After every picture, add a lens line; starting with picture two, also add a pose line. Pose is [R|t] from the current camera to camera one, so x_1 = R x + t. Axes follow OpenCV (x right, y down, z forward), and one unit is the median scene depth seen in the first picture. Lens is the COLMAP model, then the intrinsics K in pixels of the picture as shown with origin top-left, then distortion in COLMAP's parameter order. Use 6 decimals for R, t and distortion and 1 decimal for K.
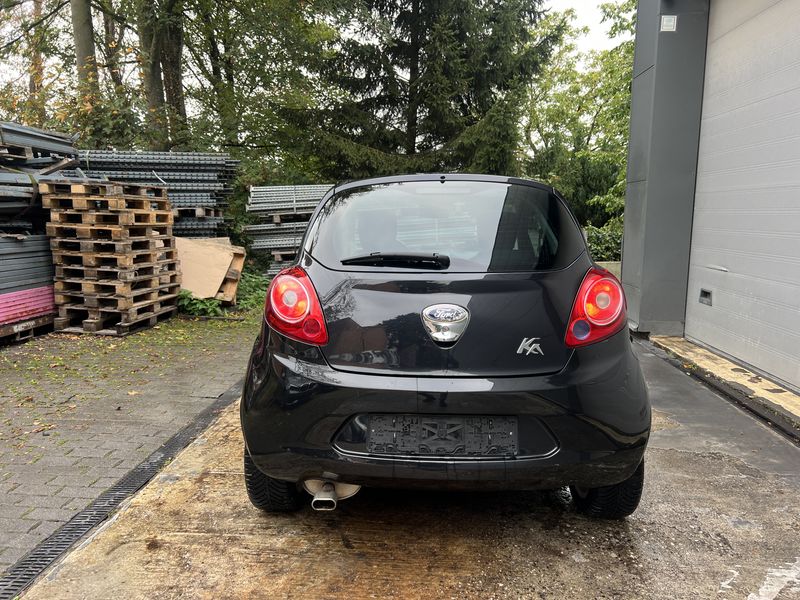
lens RADIAL K [[604.6, 0, 397.4], [0, 604.6, 299.0], [0, 0, 1]] dist [0.052216, -0.052603]
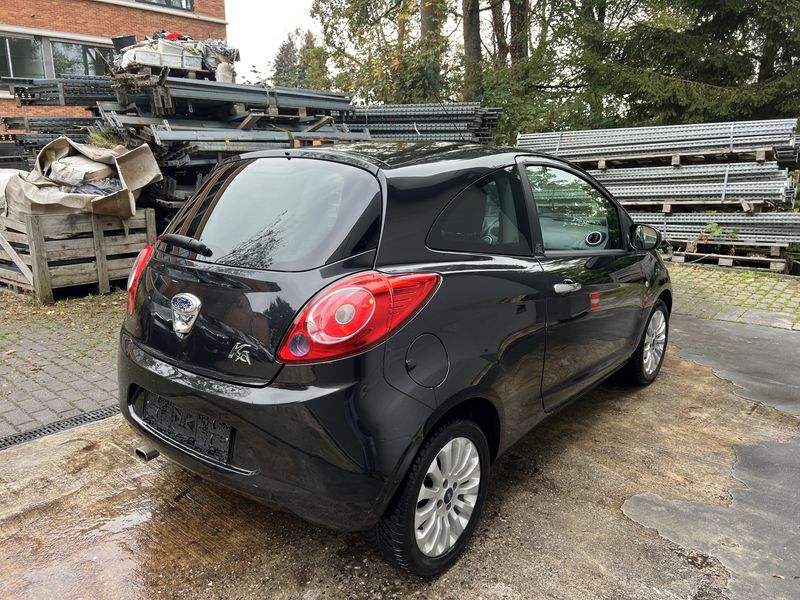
lens RADIAL K [[604.6, 0, 401.0], [0, 604.6, 301.9], [0, 0, 1]] dist [0.052216, -0.052603]
pose [[0.805477, 0.144669, -0.574697, 0.303780], [-0.085474, 0.987967, 0.128904, -0.044046], [0.586430, -0.054707, 0.808150, 0.136108]]
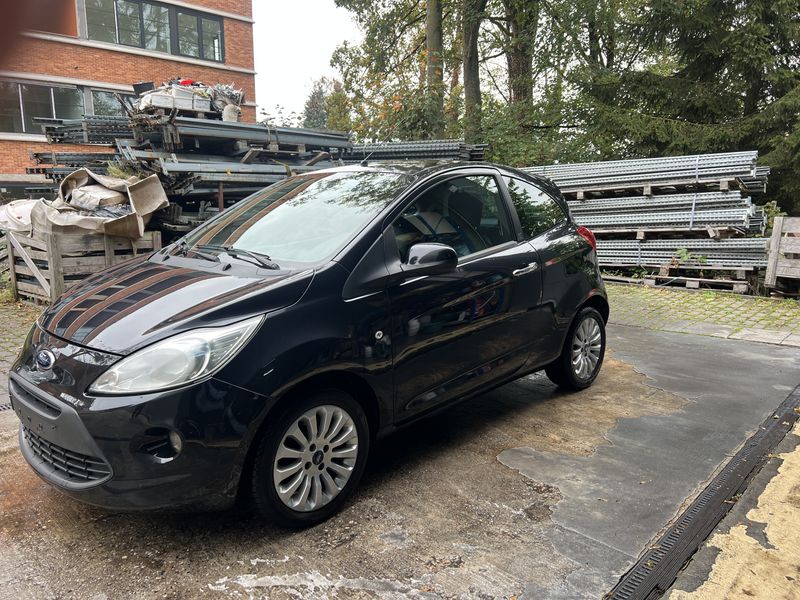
lens RADIAL K [[604.6, 0, 401.7], [0, 604.6, 301.1], [0, 0, 1]] dist [0.052216, -0.052603]
pose [[0.776130, 0.109594, -0.620976, 0.431683], [-0.088771, 0.993963, 0.064470, -0.016238], [0.624293, 0.005088, 0.781174, 0.118334]]
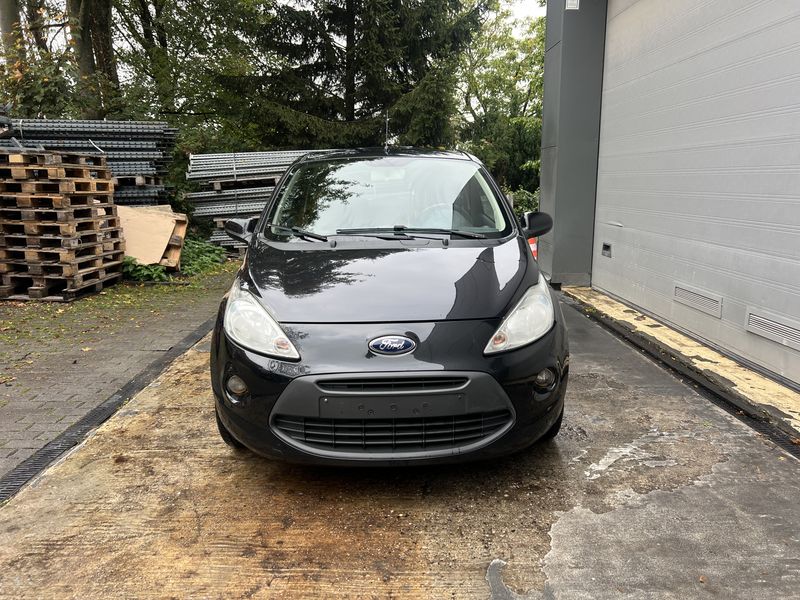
lens RADIAL K [[604.6, 0, 402.7], [0, 604.6, 296.8], [0, 0, 1]] dist [0.052216, -0.052603]
pose [[0.995463, -0.030272, 0.090204, 0.019430], [0.025753, 0.998375, 0.050841, 0.014088], [-0.091596, -0.048287, 0.994625, -0.082633]]
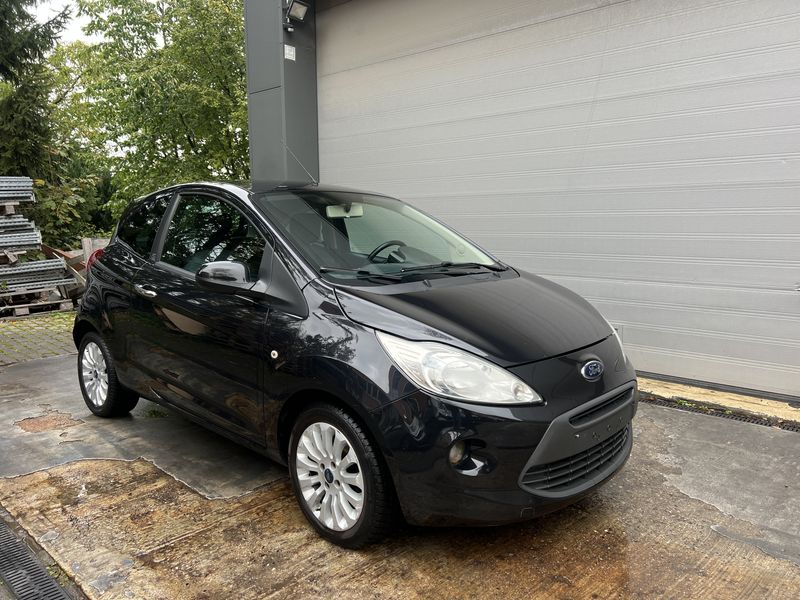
lens RADIAL K [[604.6, 0, 403.2], [0, 604.6, 297.8], [0, 0, 1]] dist [0.052216, -0.052603]
pose [[0.629505, -0.101876, 0.770288, -0.313220], [0.112891, 0.992840, 0.039052, -0.011225], [-0.768751, 0.062375, 0.636499, 0.118952]]
